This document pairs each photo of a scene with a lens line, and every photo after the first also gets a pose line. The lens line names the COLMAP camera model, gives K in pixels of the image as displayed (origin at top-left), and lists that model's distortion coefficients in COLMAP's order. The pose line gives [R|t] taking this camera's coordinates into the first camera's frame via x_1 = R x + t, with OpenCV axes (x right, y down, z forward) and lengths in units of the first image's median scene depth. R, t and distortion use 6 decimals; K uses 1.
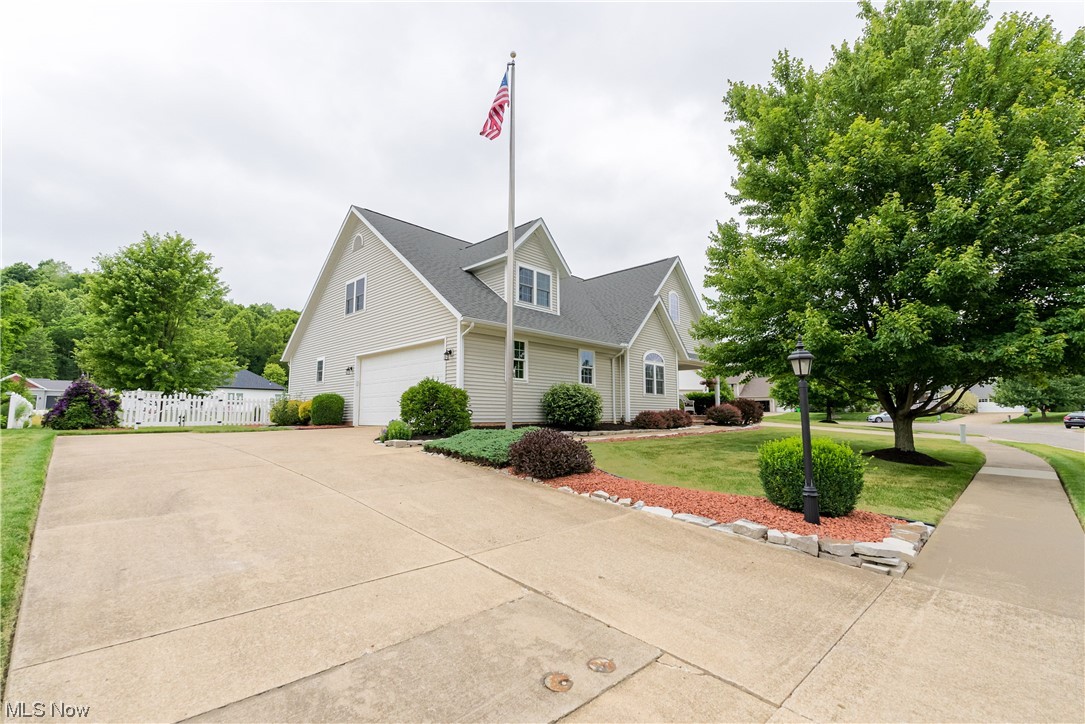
lens RADIAL K [[481.2, 0, 541.8], [0, 481.2, 362.9], [0, 0, 1]] dist [-0.002956, -0.000094]
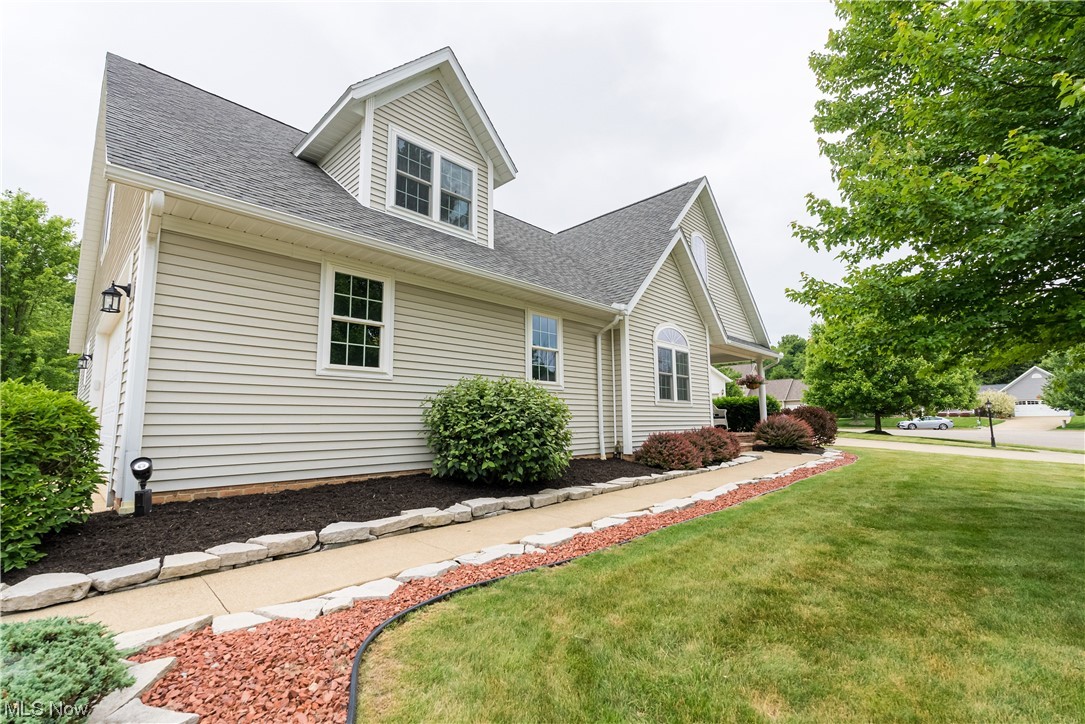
lens RADIAL K [[481.2, 0, 543.5], [0, 481.2, 362.1], [0, 0, 1]] dist [-0.002956, -0.000094]
pose [[0.999897, -0.009789, 0.010498, 0.081706], [0.009954, 0.999825, -0.015813, 0.028779], [-0.010342, 0.015916, 0.999820, 0.471080]]
